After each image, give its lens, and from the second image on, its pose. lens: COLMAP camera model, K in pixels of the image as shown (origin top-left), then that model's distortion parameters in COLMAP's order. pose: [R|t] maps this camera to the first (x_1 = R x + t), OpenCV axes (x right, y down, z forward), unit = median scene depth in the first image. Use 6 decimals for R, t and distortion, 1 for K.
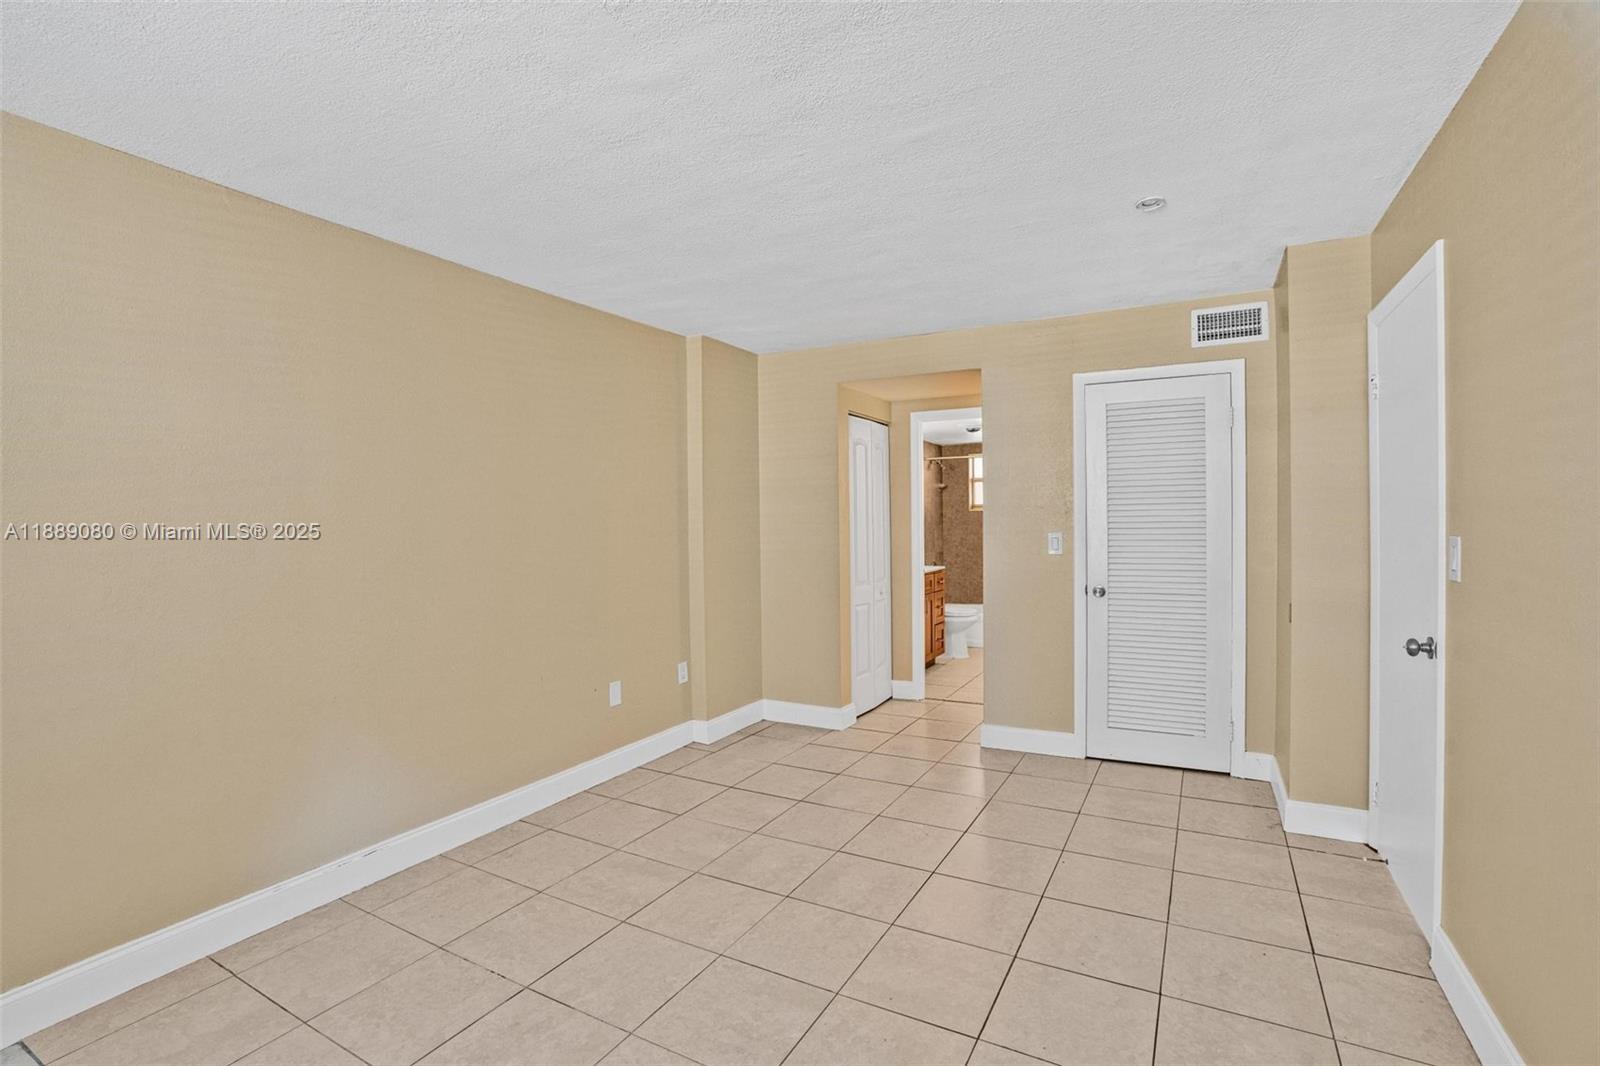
lens RADIAL K [[739.9, 0, 802.2], [0, 739.9, 530.1], [0, 0, 1]] dist [0.007645, 0.000235]
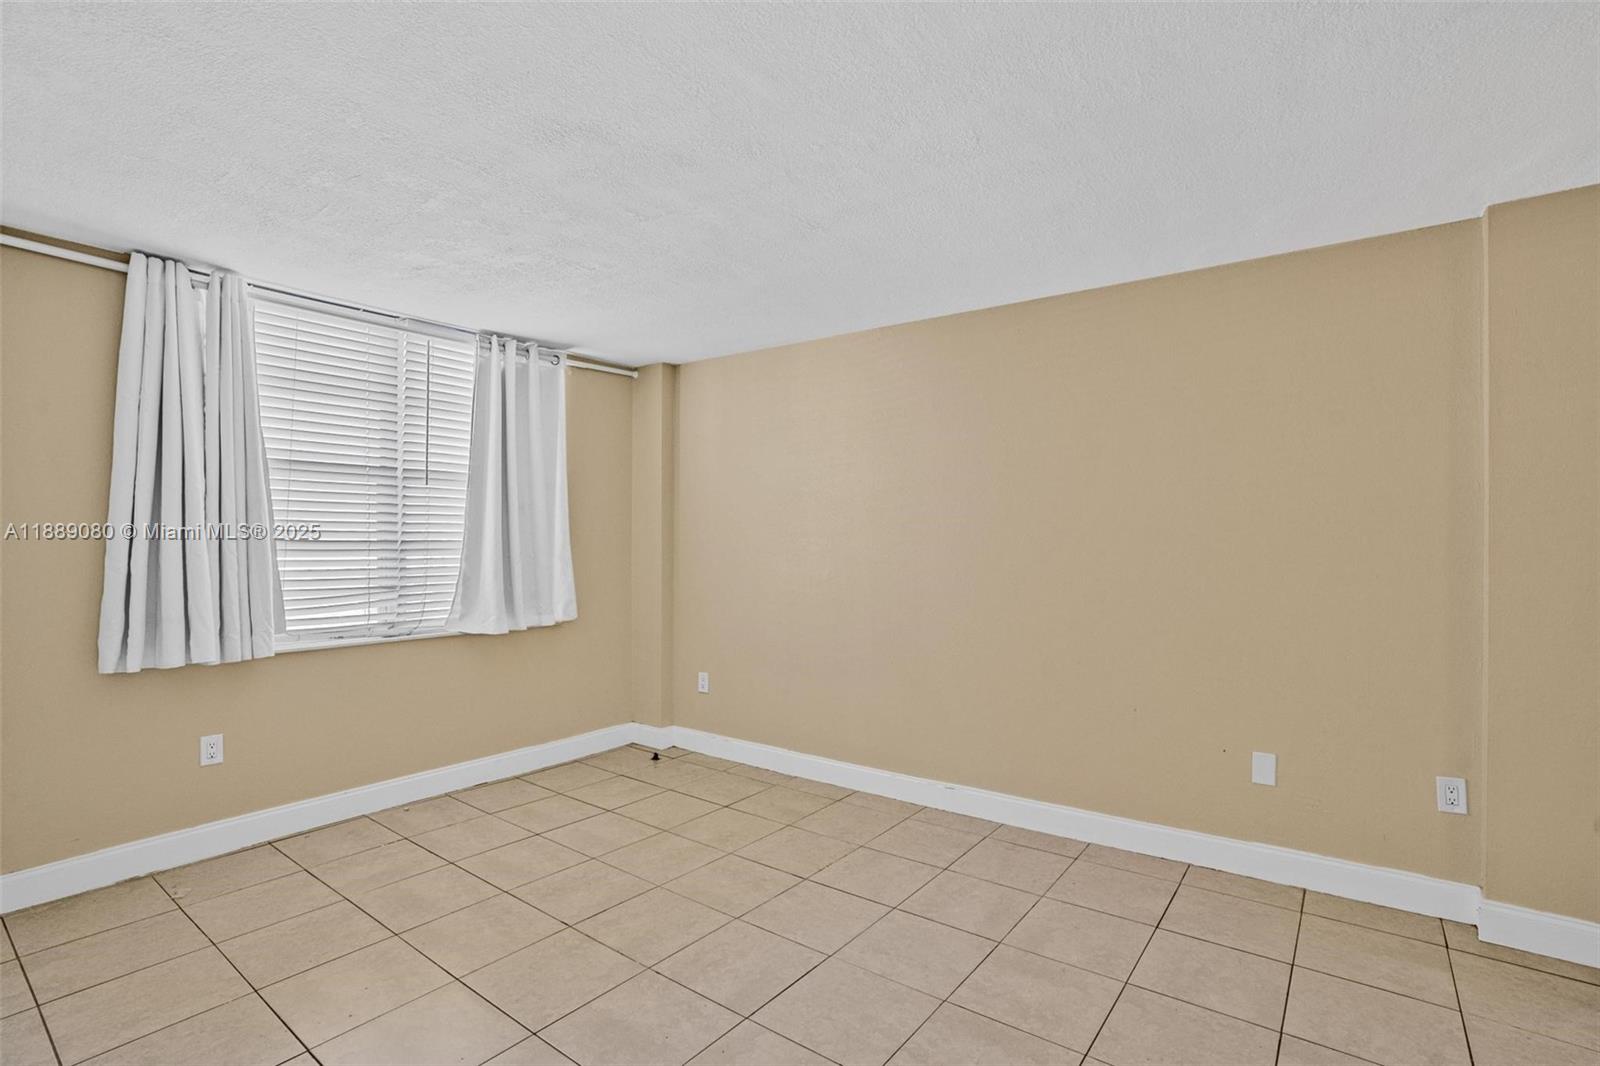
lens RADIAL K [[739.9, 0, 799.7], [0, 739.9, 541.2], [0, 0, 1]] dist [0.007645, 0.000235]
pose [[-0.122570, 0.003752, -0.992453, 0.757375], [-0.002419, 0.999989, 0.004079, -0.011842], [0.992457, 0.002901, -0.122560, 0.883572]]
